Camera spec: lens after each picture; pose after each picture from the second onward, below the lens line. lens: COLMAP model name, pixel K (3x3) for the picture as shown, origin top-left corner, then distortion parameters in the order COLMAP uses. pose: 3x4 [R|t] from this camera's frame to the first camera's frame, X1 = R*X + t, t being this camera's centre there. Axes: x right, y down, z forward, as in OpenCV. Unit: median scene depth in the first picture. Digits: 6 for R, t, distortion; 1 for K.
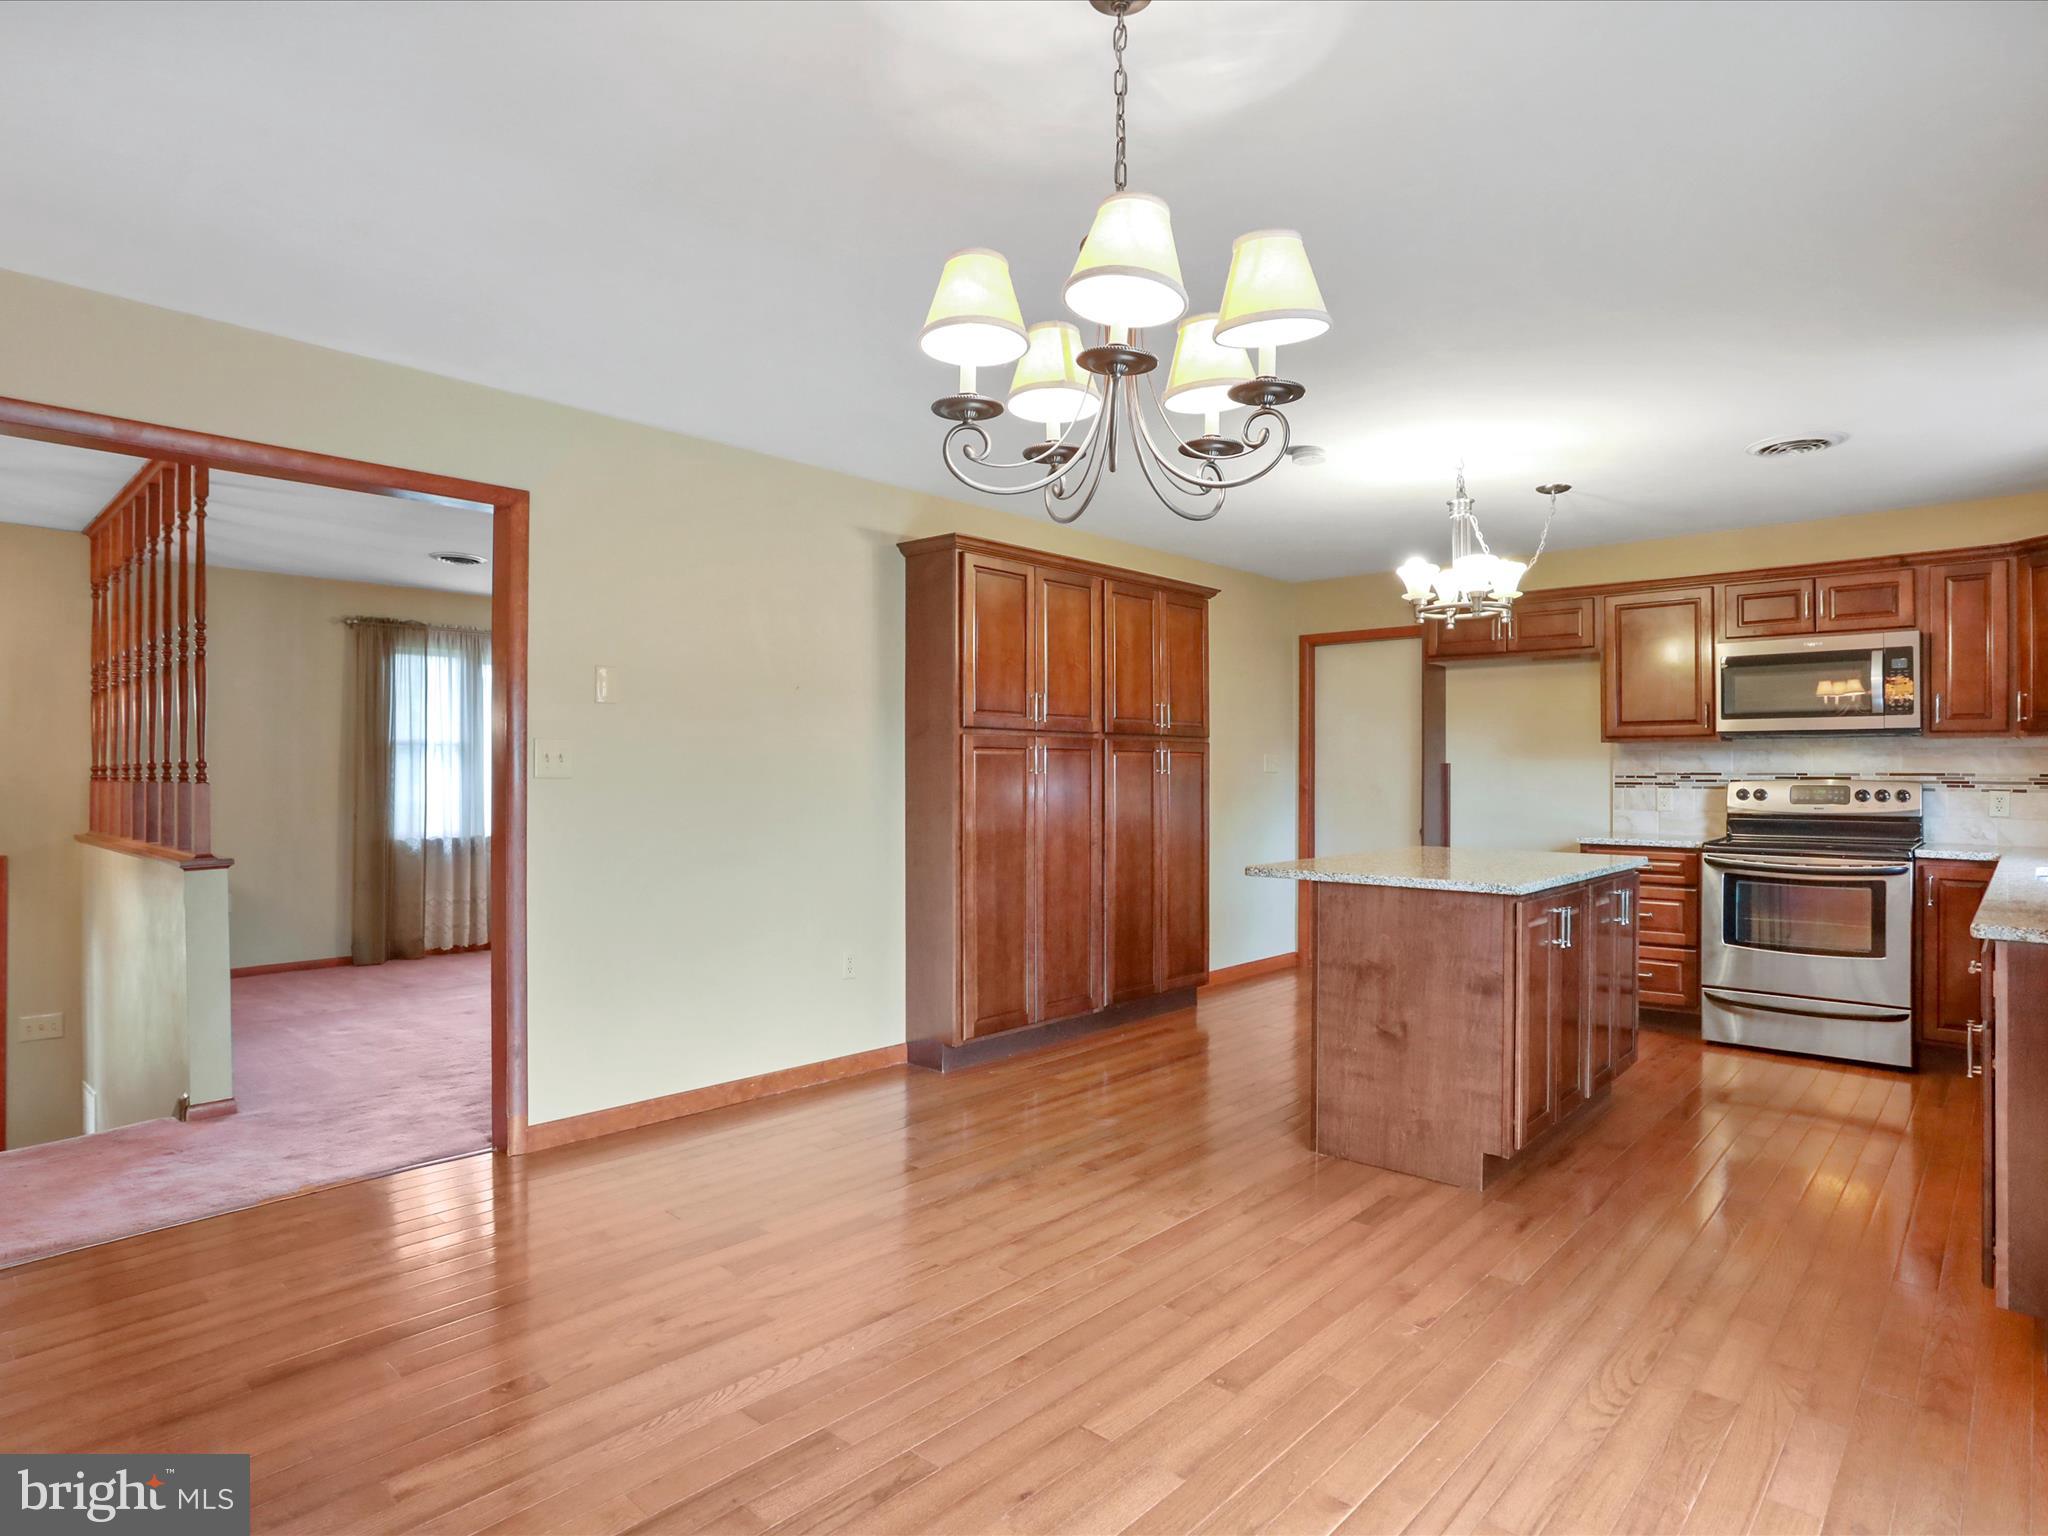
lens RADIAL K [[1135.0, 0, 1019.4], [0, 1135.0, 774.0], [0, 0, 1]] dist [-0.072478, 0.047164]
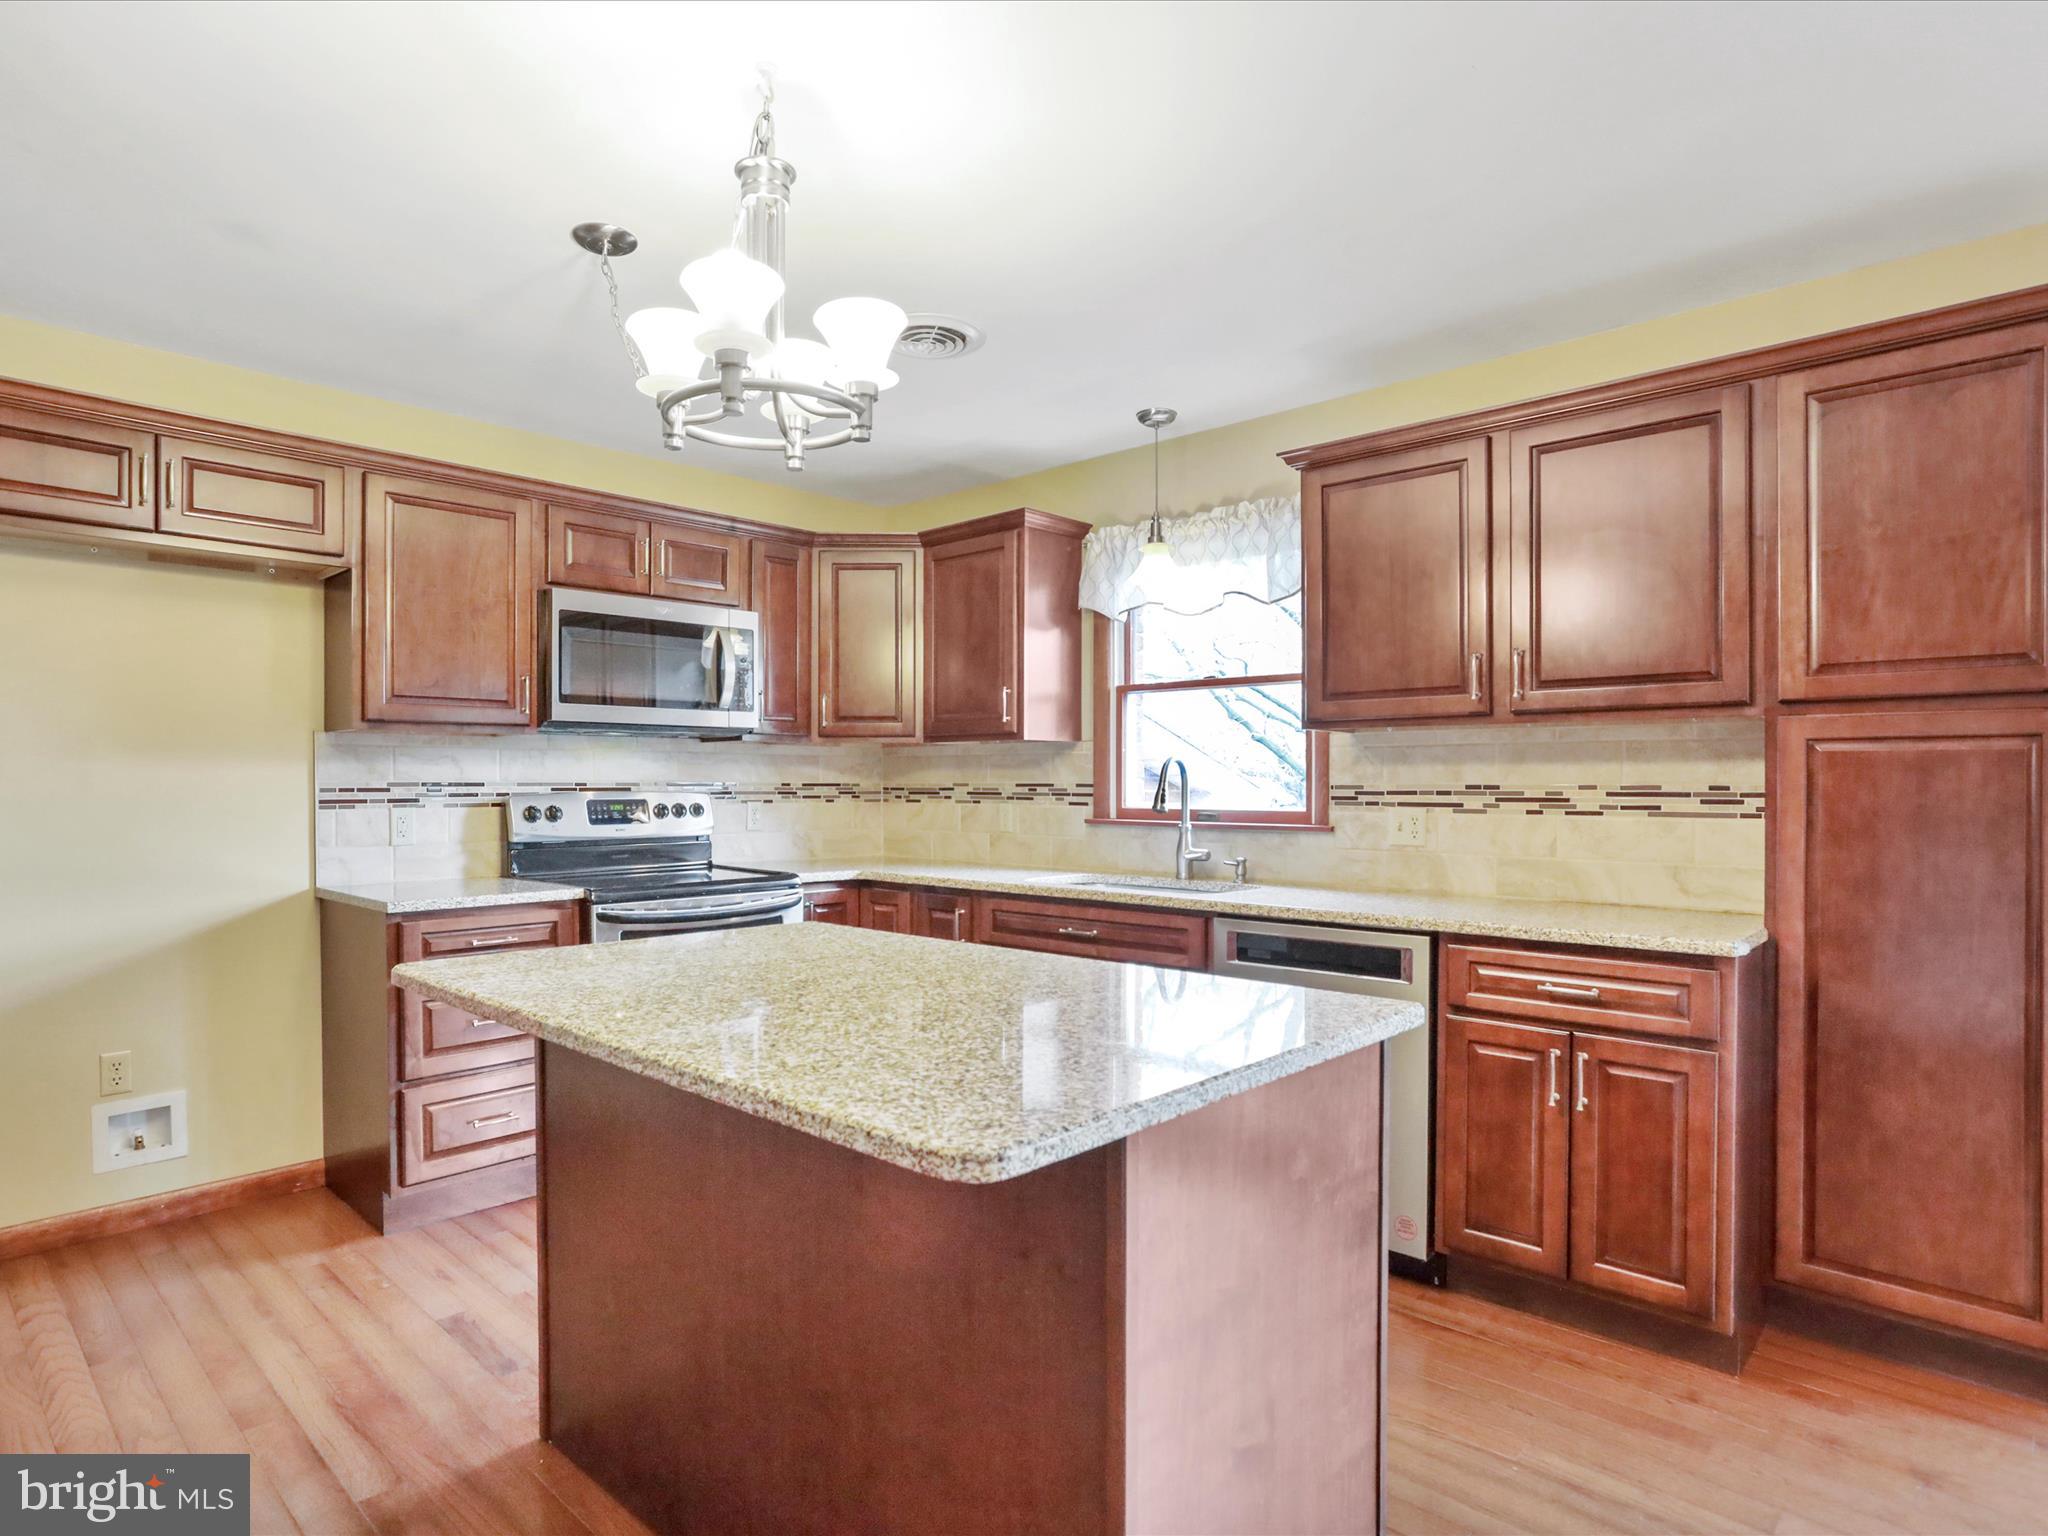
lens RADIAL K [[1135.0, 0, 1019.4], [0, 1135.0, 774.0], [0, 0, 1]] dist [-0.072478, 0.047164]
pose [[0.008922, 0.005527, 0.999945, -0.093452], [0.002597, 0.999981, -0.005551, -0.004210], [-0.999957, 0.002646, 0.008907, 1.679807]]
